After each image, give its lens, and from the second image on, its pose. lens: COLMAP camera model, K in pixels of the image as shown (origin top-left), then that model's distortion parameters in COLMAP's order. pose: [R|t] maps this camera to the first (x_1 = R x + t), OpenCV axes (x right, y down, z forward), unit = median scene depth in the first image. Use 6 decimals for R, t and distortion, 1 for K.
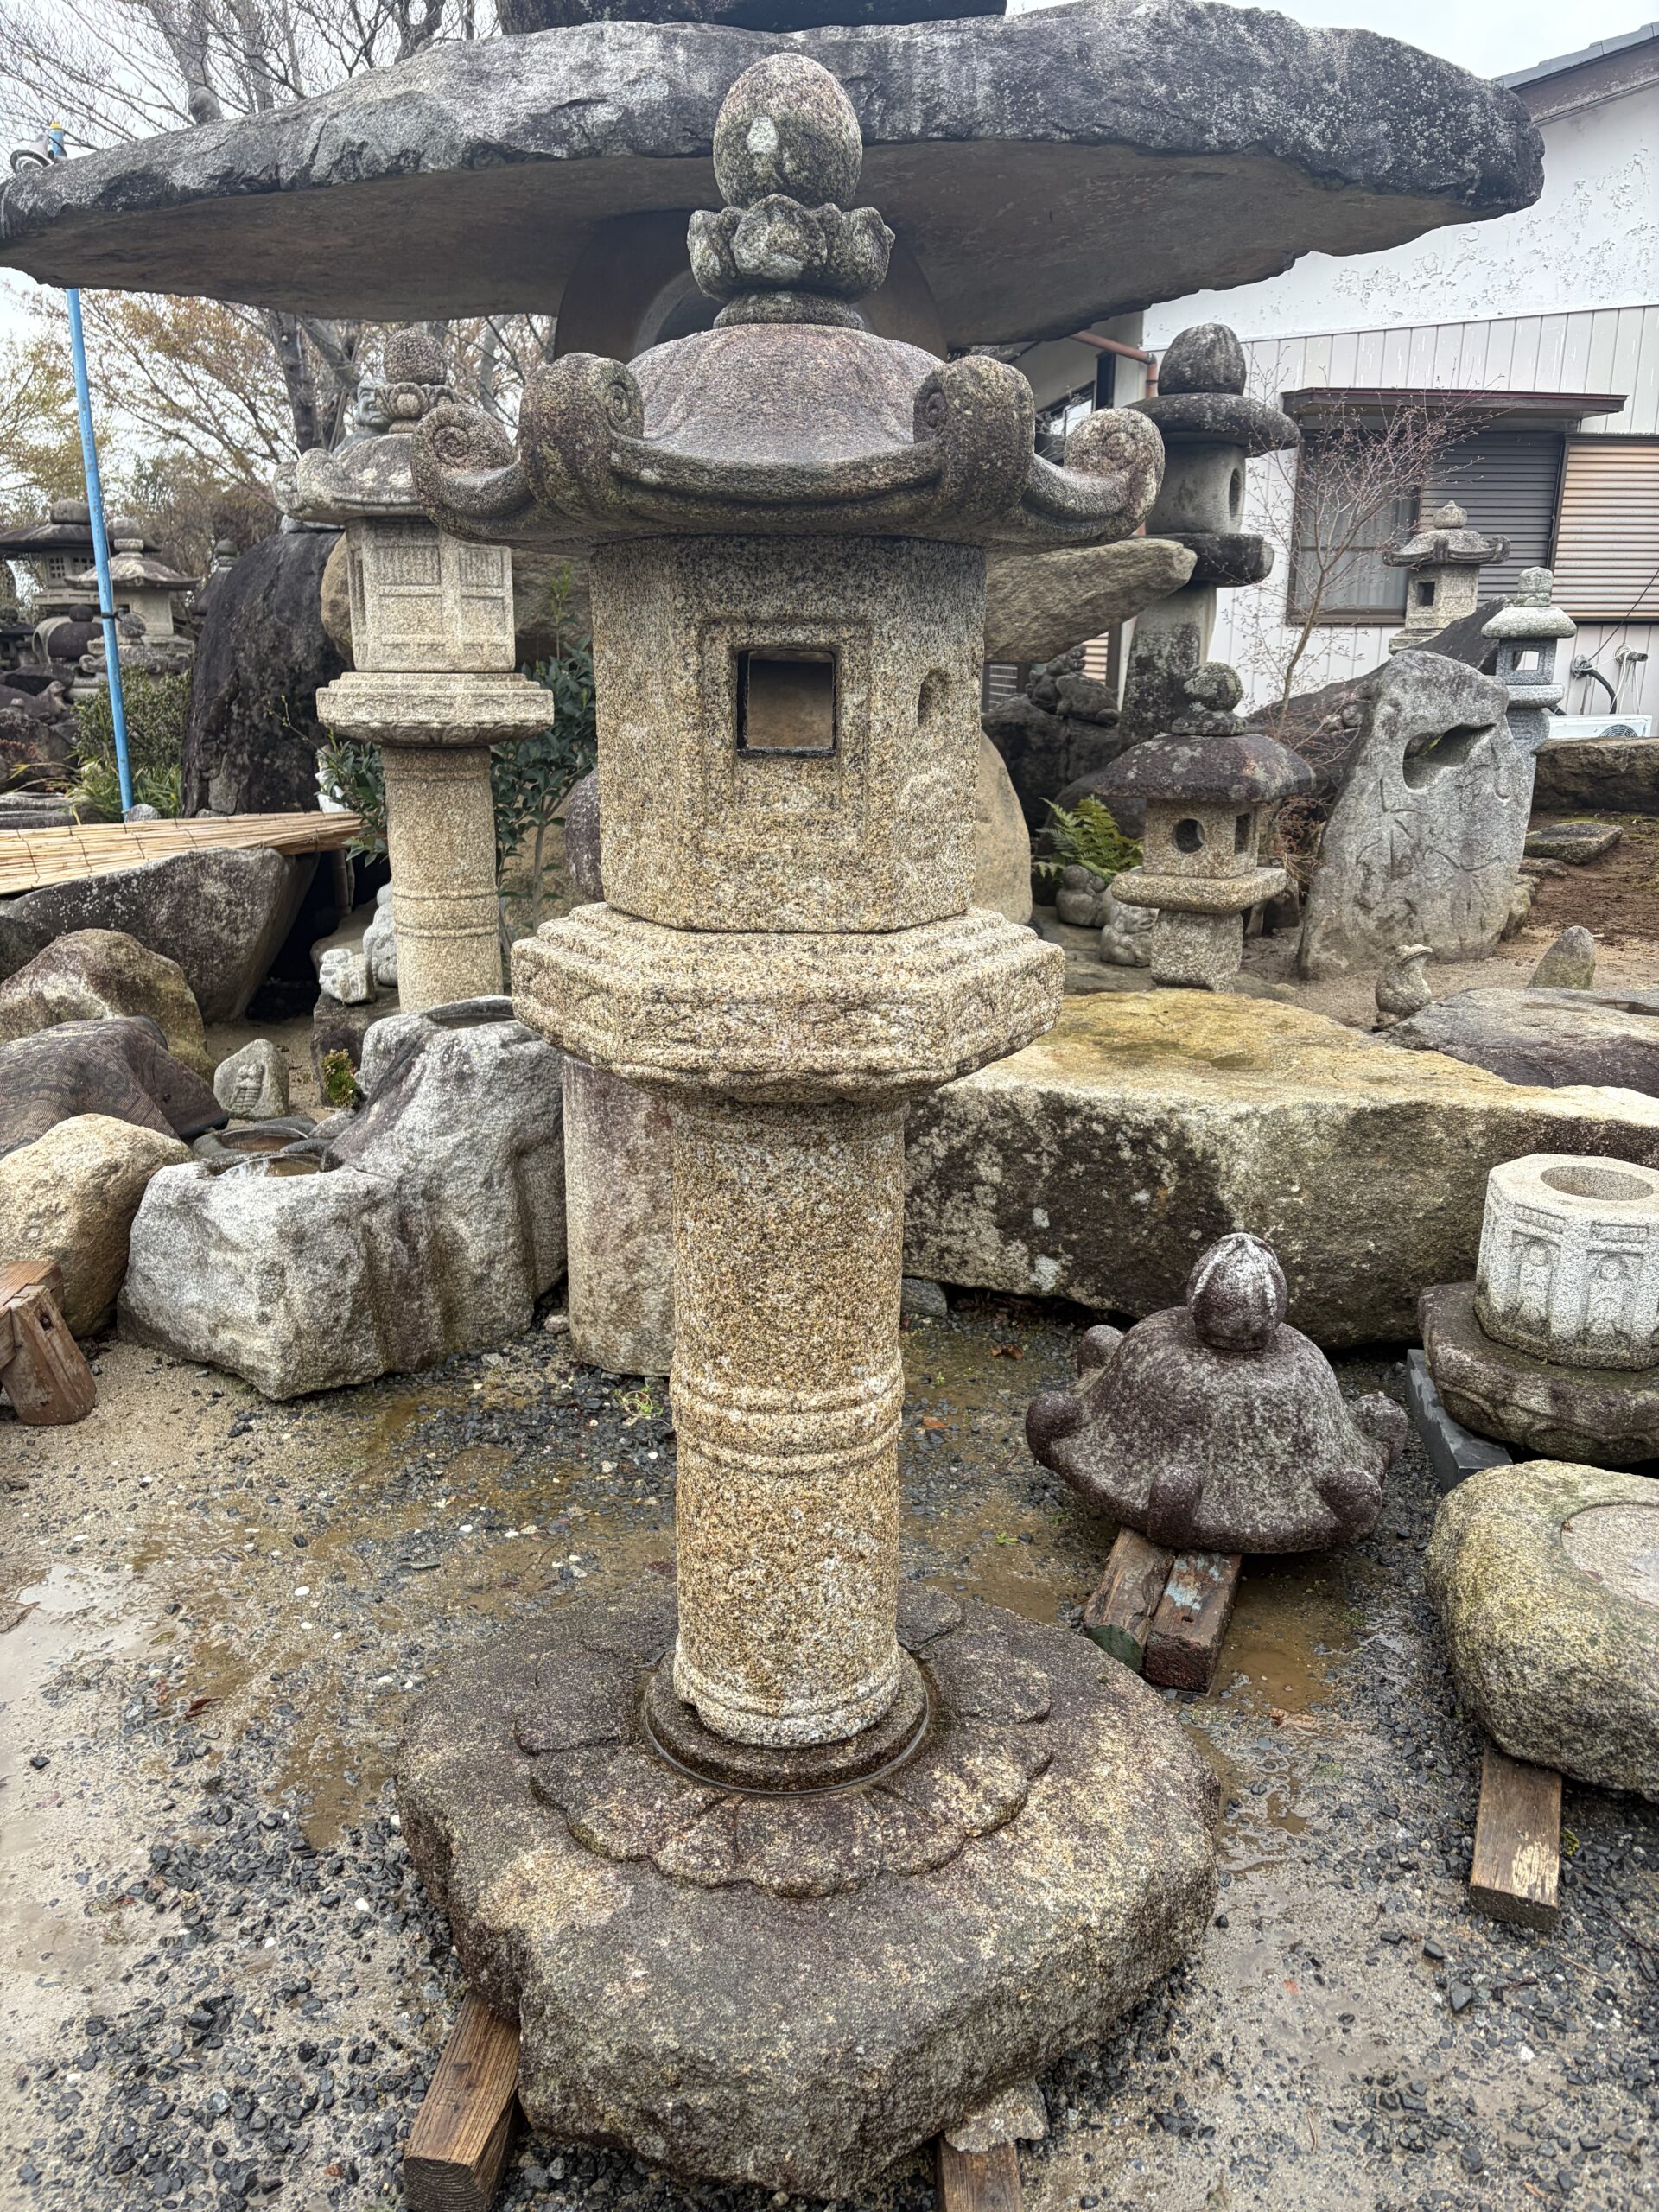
lens RADIAL K [[1674.9, 0, 821.4], [0, 1674.9, 1113.0], [0, 0, 1]] dist [0.040746, -0.046393]
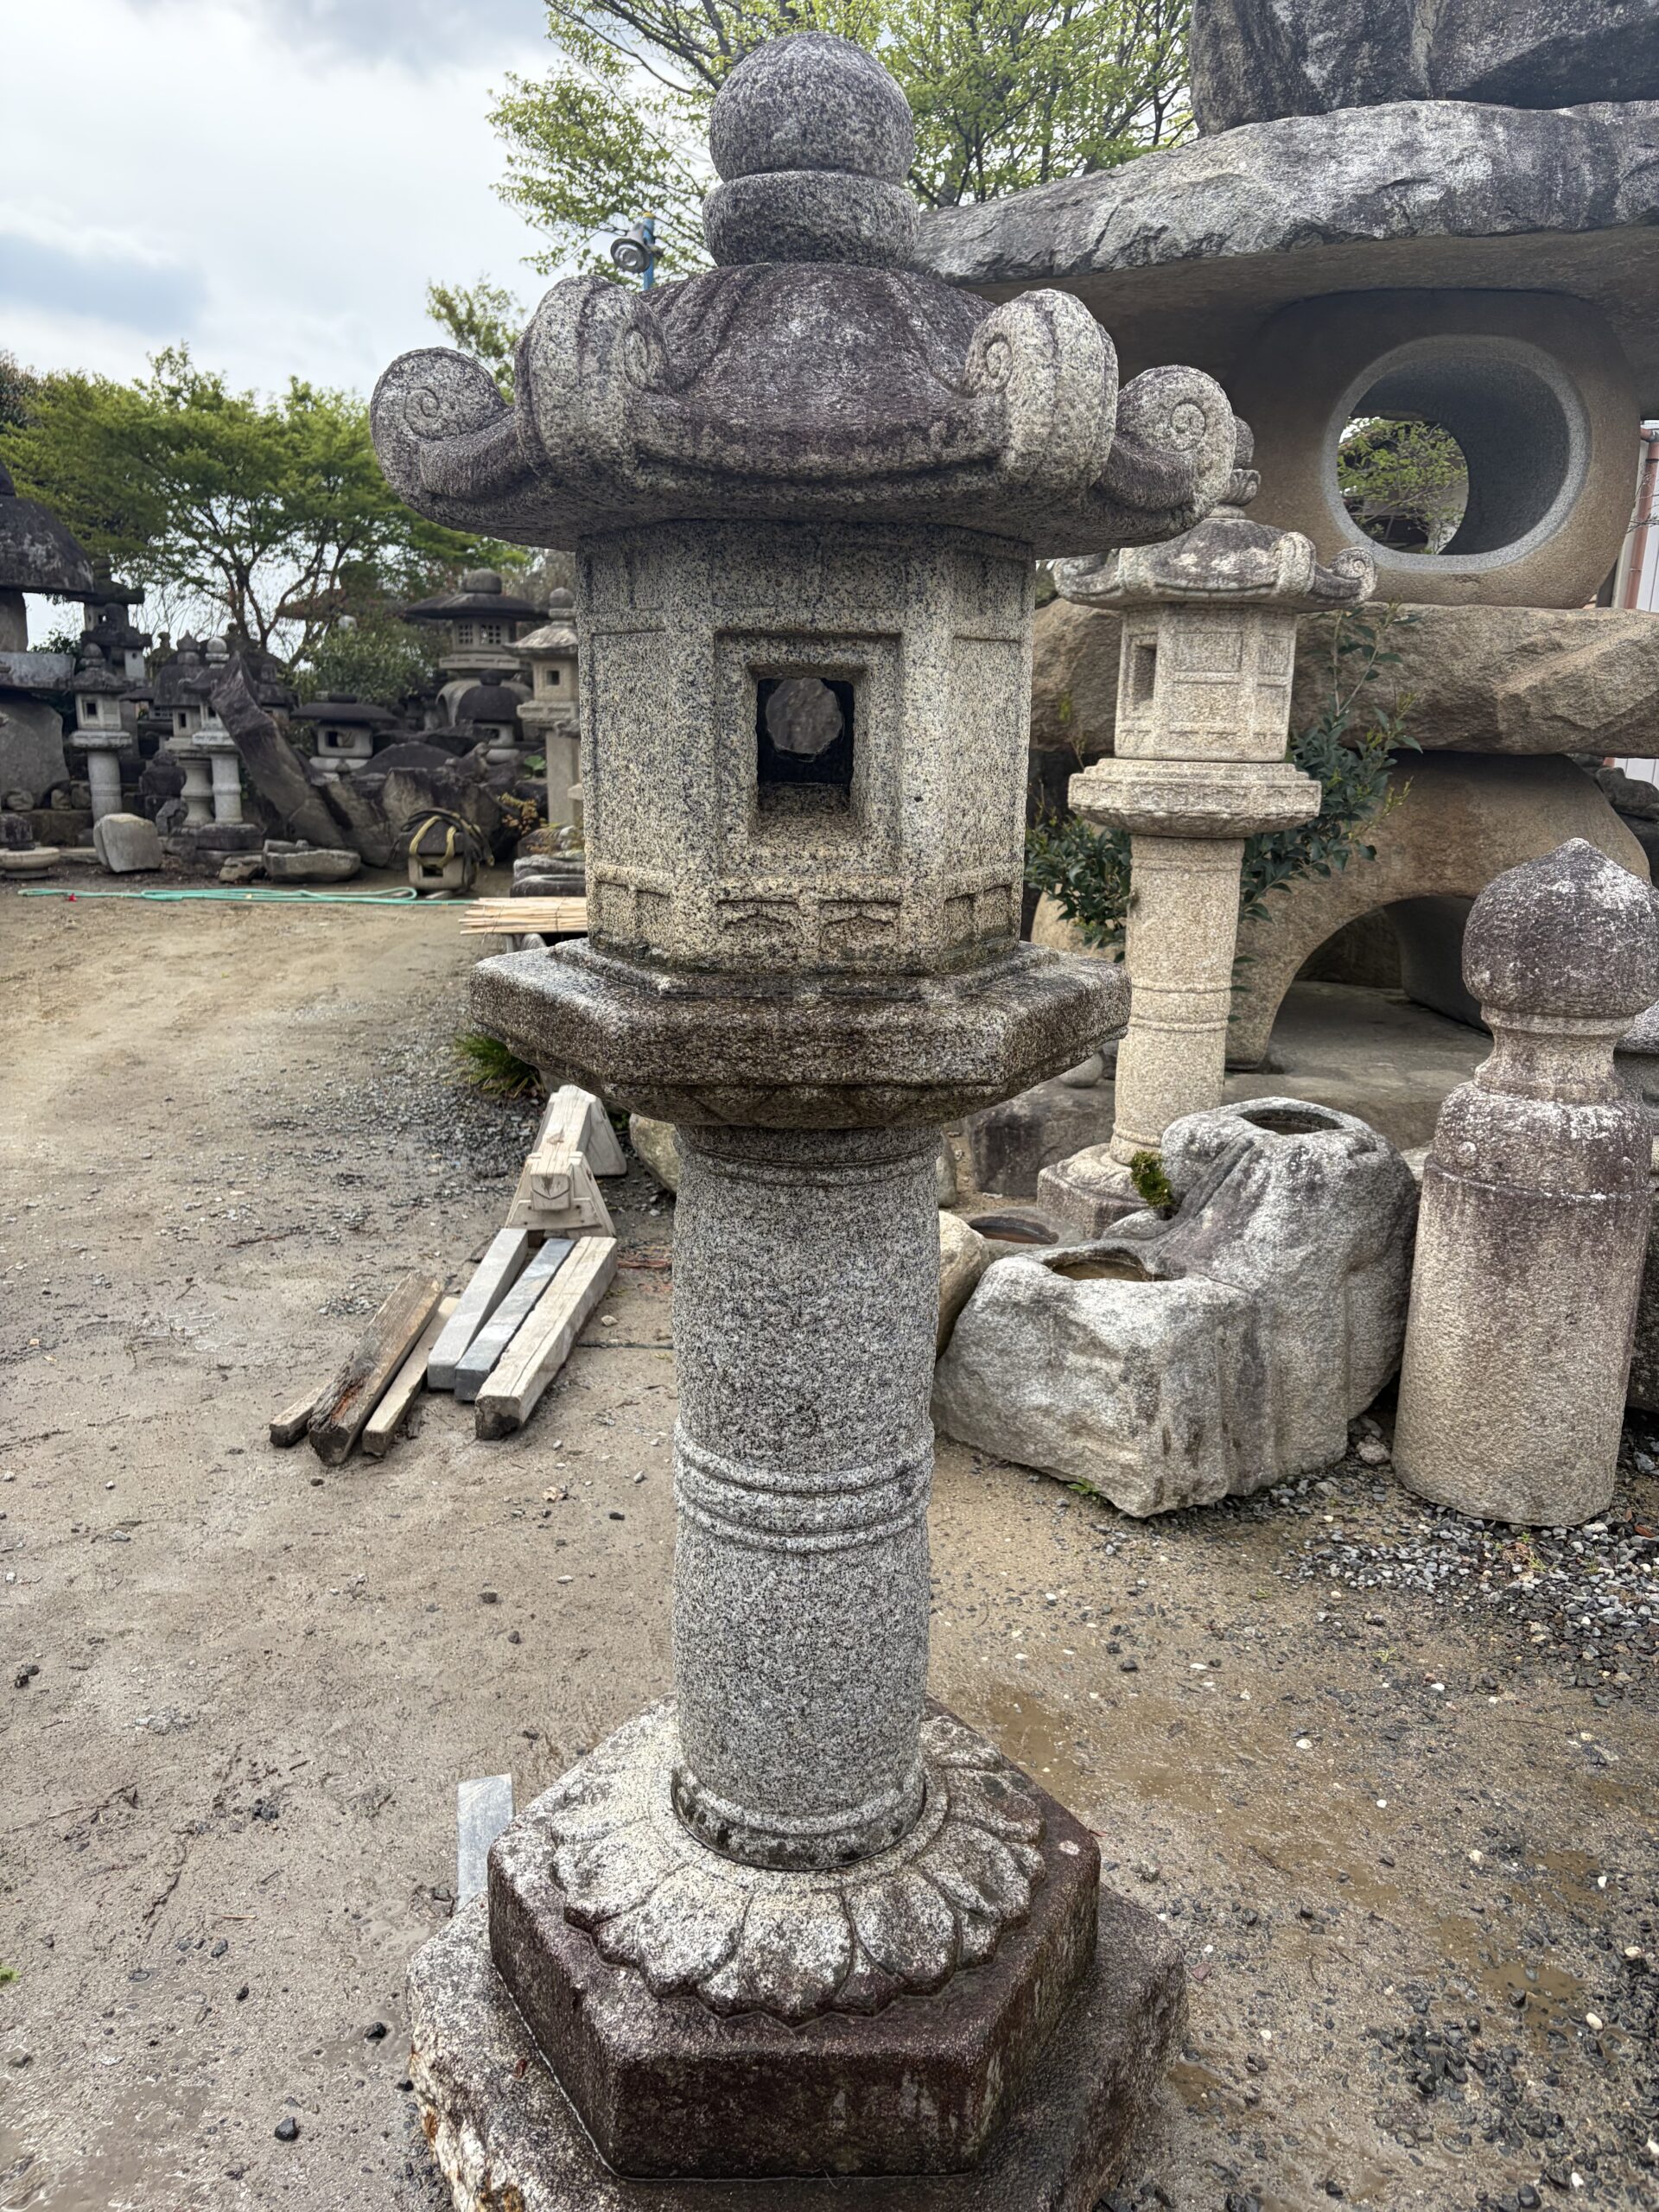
lens RADIAL K [[1674.9, 0, 828.4], [0, 1674.9, 1120.6], [0, 0, 1]] dist [0.040746, -0.046393]
pose [[0.990554, 0.054260, -0.125928, -0.357462], [-0.058525, 0.997822, -0.030417, -0.013684], [0.124003, 0.037500, 0.991573, 0.019978]]
